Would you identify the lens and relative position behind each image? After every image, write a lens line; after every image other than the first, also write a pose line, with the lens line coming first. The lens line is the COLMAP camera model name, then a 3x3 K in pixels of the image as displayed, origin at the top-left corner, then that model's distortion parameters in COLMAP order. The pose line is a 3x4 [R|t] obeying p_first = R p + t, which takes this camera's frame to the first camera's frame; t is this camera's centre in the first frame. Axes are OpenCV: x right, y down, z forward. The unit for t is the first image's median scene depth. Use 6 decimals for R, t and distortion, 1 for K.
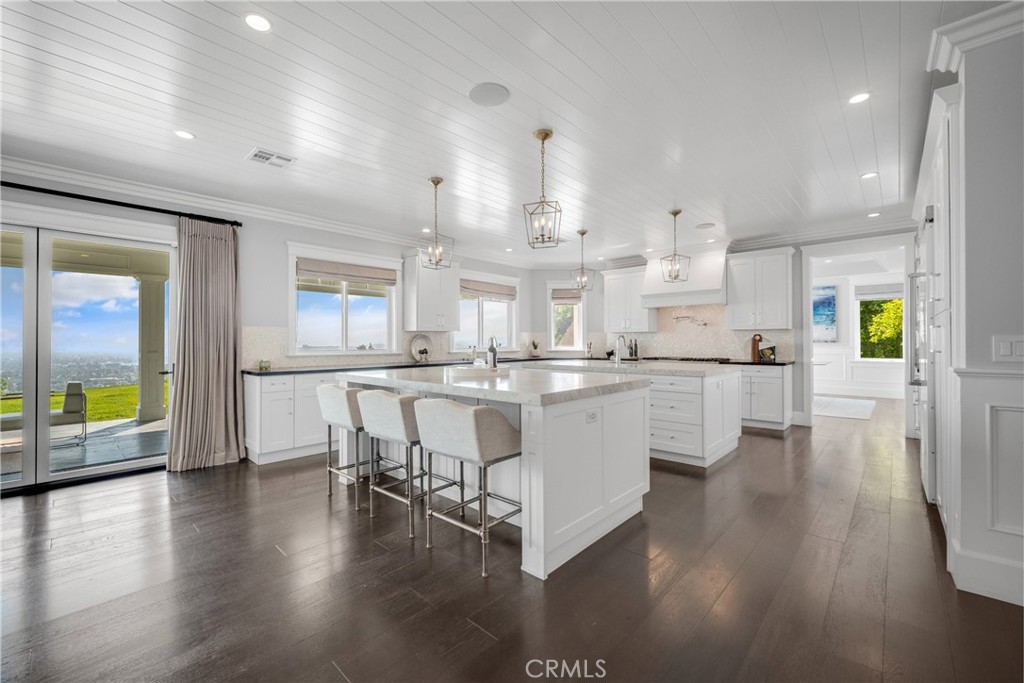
lens RADIAL K [[426.1, 0, 514.7], [0, 426.1, 339.2], [0, 0, 1]] dist [-0.000453, -0.001916]
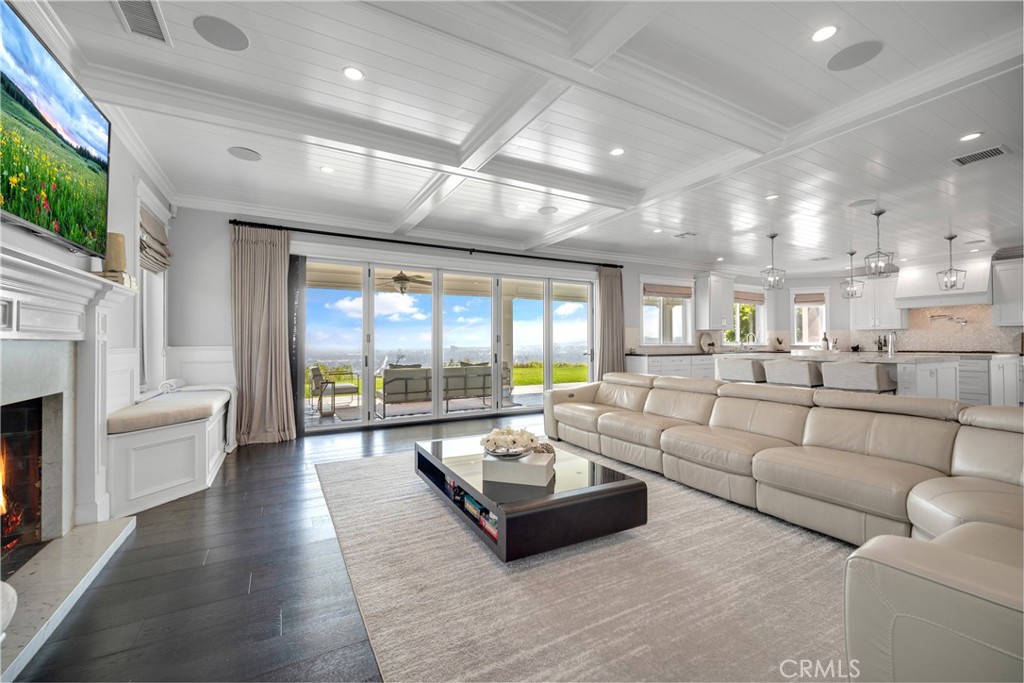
lens RADIAL K [[426.1, 0, 505.1], [0, 426.1, 341.8], [0, 0, 1]] dist [-0.000453, -0.001916]
pose [[0.945020, -0.000907, -0.327012, -0.376226], [0.001918, 0.999994, 0.002769, 0.014319], [0.327008, -0.003244, 0.945016, -0.523066]]
